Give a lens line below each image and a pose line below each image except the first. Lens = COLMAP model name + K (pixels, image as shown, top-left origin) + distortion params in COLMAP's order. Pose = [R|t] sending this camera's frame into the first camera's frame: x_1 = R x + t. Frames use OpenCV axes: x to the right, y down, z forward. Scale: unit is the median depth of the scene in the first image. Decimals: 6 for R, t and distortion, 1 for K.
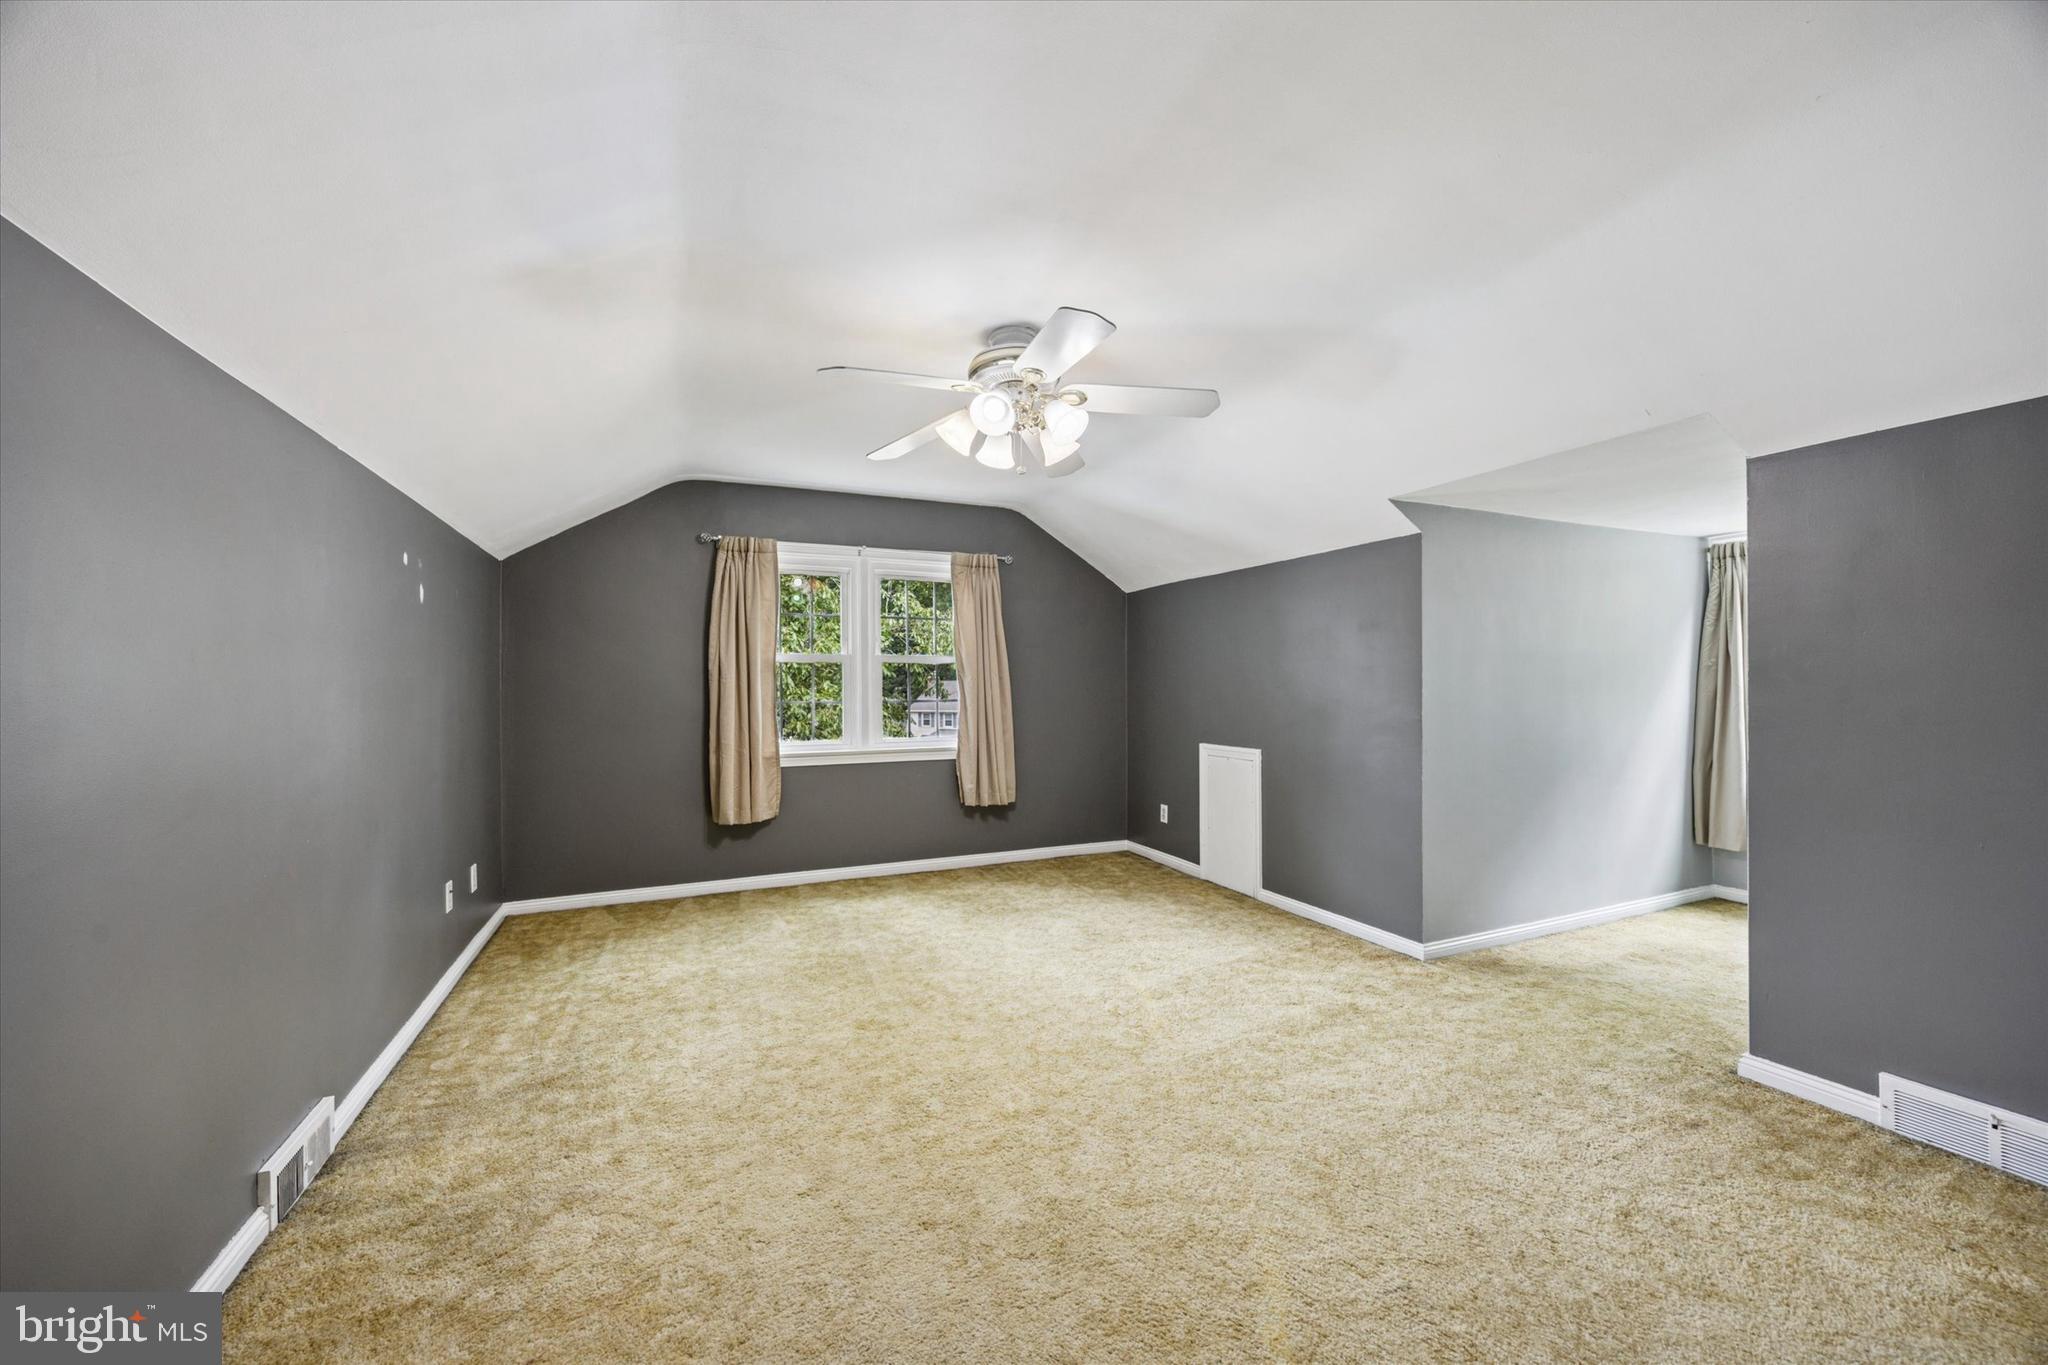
lens RADIAL K [[781.2, 0, 1029.5], [0, 781.2, 688.8], [0, 0, 1]] dist [0.000176, -0.000038]
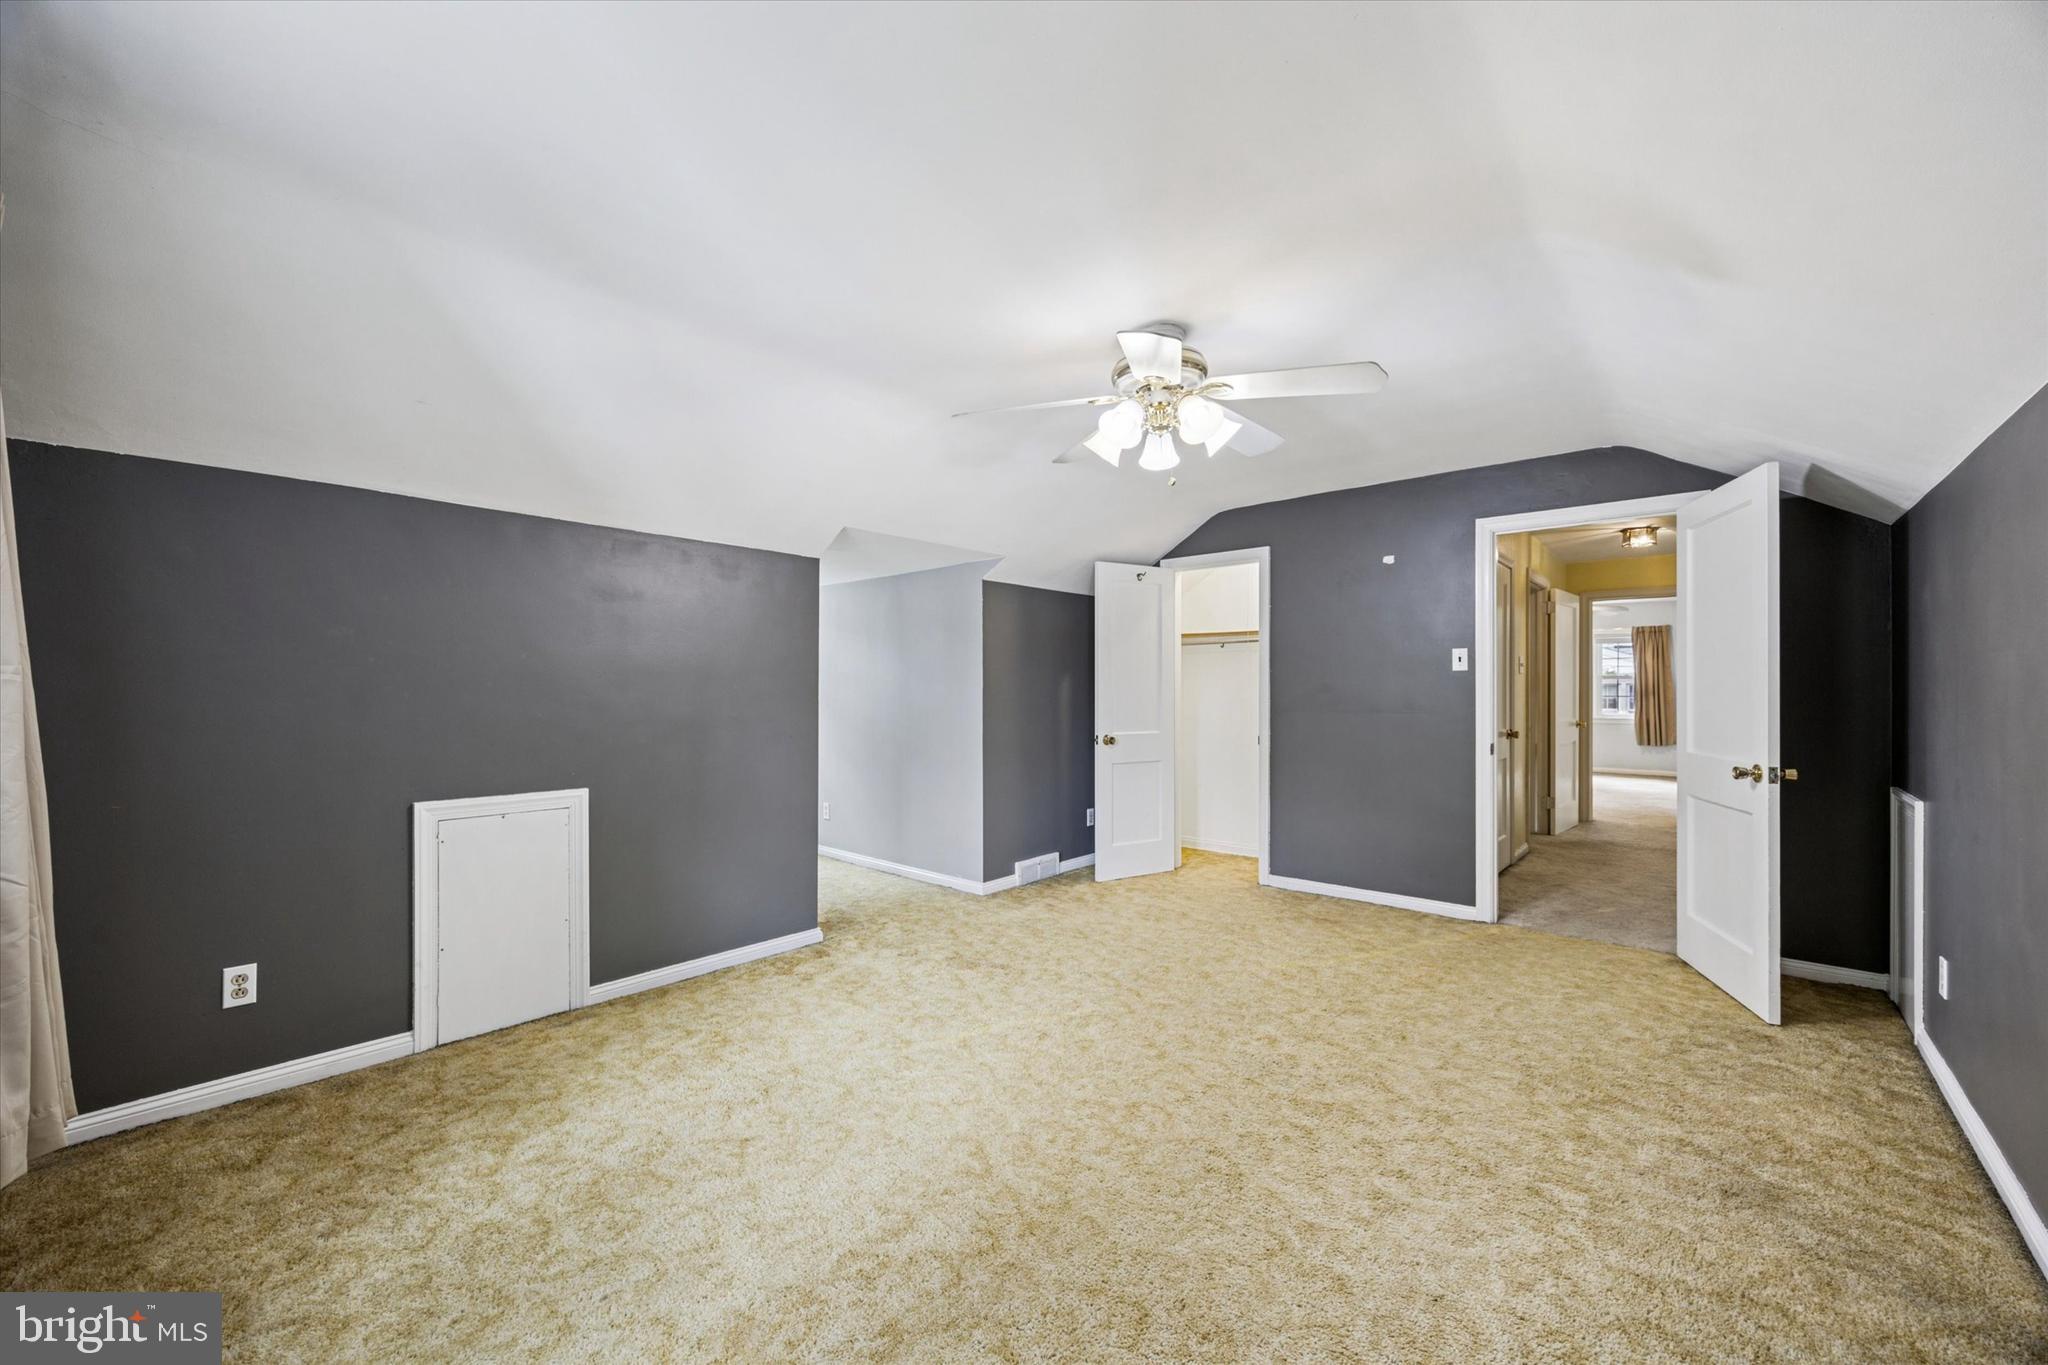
lens RADIAL K [[781.2, 0, 1029.5], [0, 781.2, 688.8], [0, 0, 1]] dist [0.000176, -0.000038]
pose [[-0.417982, 0.002541, 0.908452, -0.524482], [-0.001735, 0.999992, -0.003595, -0.008741], [-0.908454, -0.003079, -0.417974, 0.981280]]
